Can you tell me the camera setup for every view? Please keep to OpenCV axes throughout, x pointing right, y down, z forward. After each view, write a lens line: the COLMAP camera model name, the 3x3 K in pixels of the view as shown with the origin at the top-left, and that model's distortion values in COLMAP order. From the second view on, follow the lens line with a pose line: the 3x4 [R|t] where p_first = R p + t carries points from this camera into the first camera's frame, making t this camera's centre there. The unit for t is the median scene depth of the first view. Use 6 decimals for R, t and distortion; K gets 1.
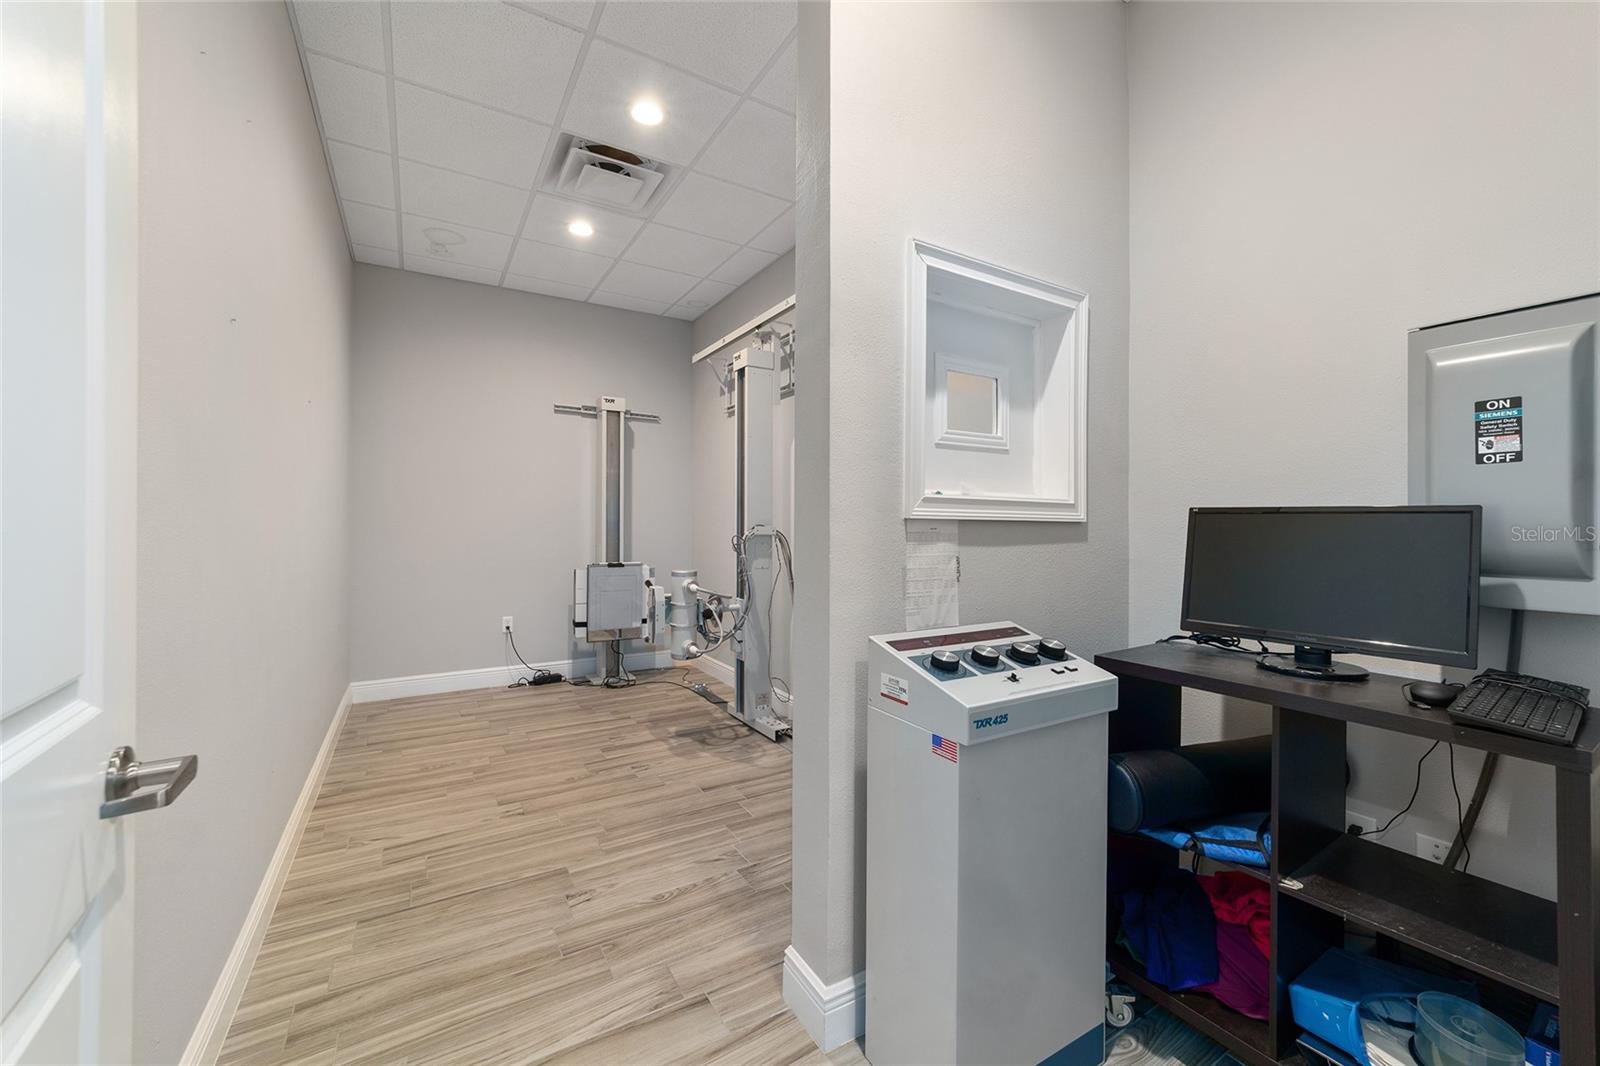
lens RADIAL K [[613.0, 0, 795.0], [0, 613.0, 530.2], [0, 0, 1]] dist [-0.018777, 0.008229]
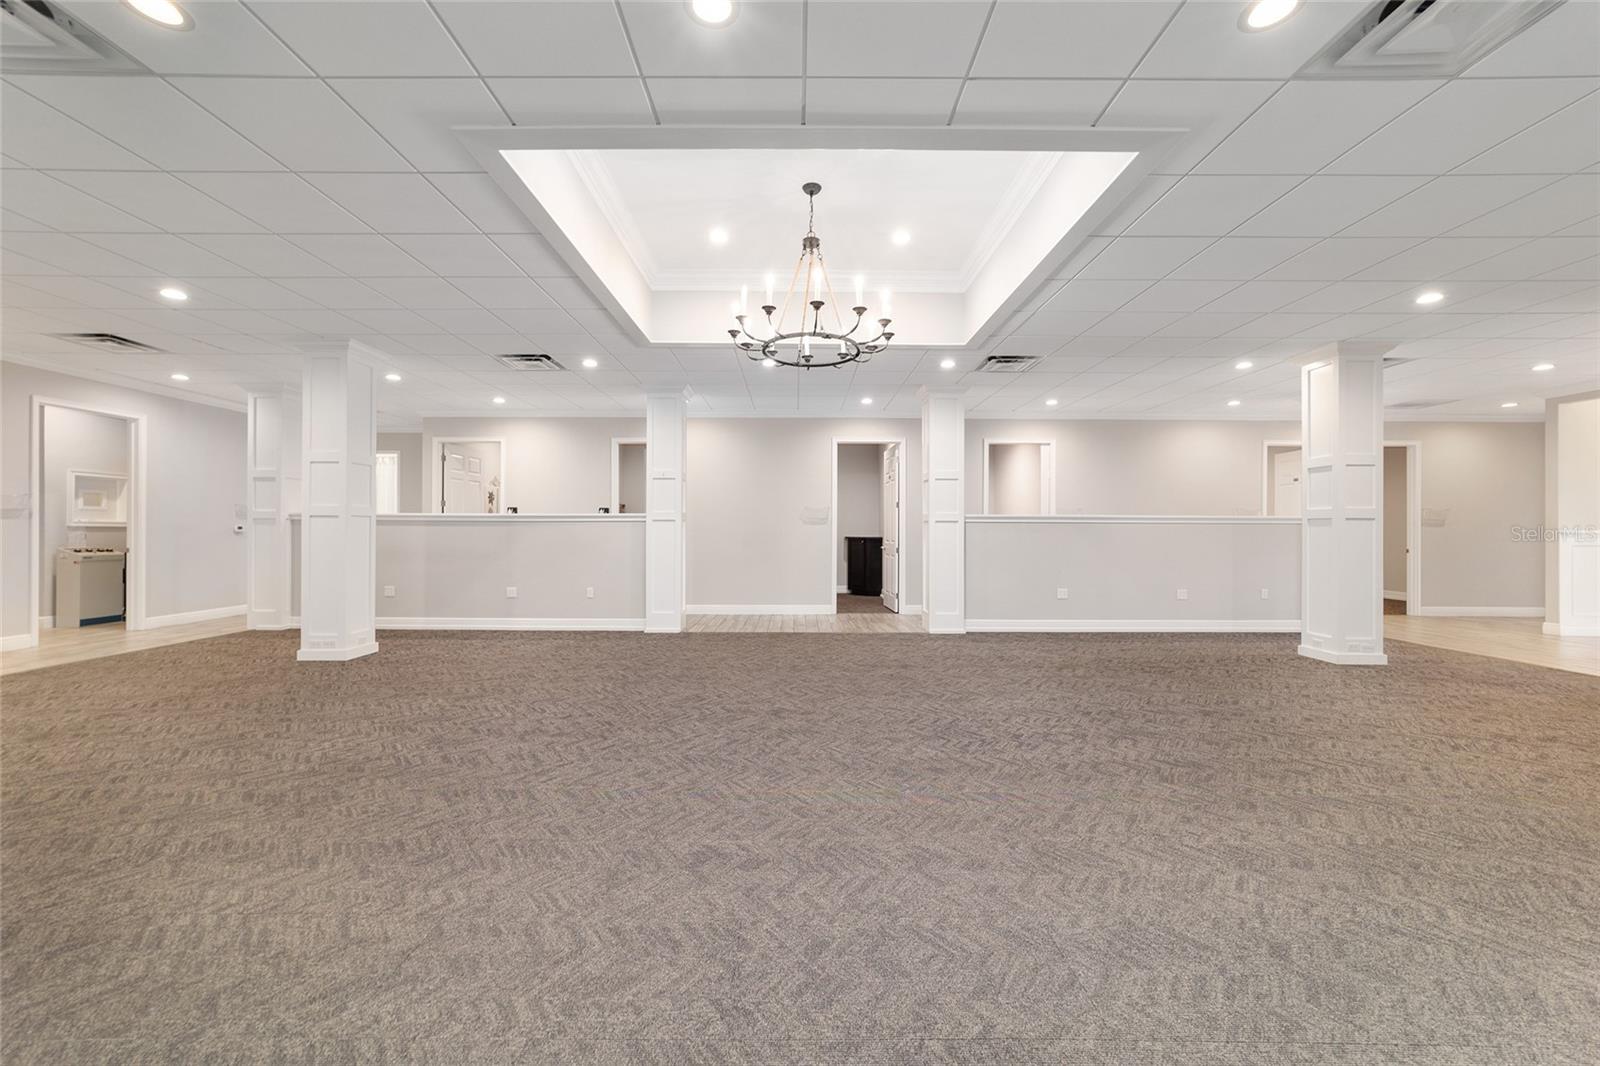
lens RADIAL K [[627.8, 0, 800.0], [0, 627.8, 533.0], [0, 0, 1]] dist [0.000130, 0.004454]
pose [[0.517623, -0.002398, 0.855606, -1.079677], [0.001416, 0.999997, 0.001946, 0.032018], [-0.855608, 0.000204, 0.517625, -6.388827]]
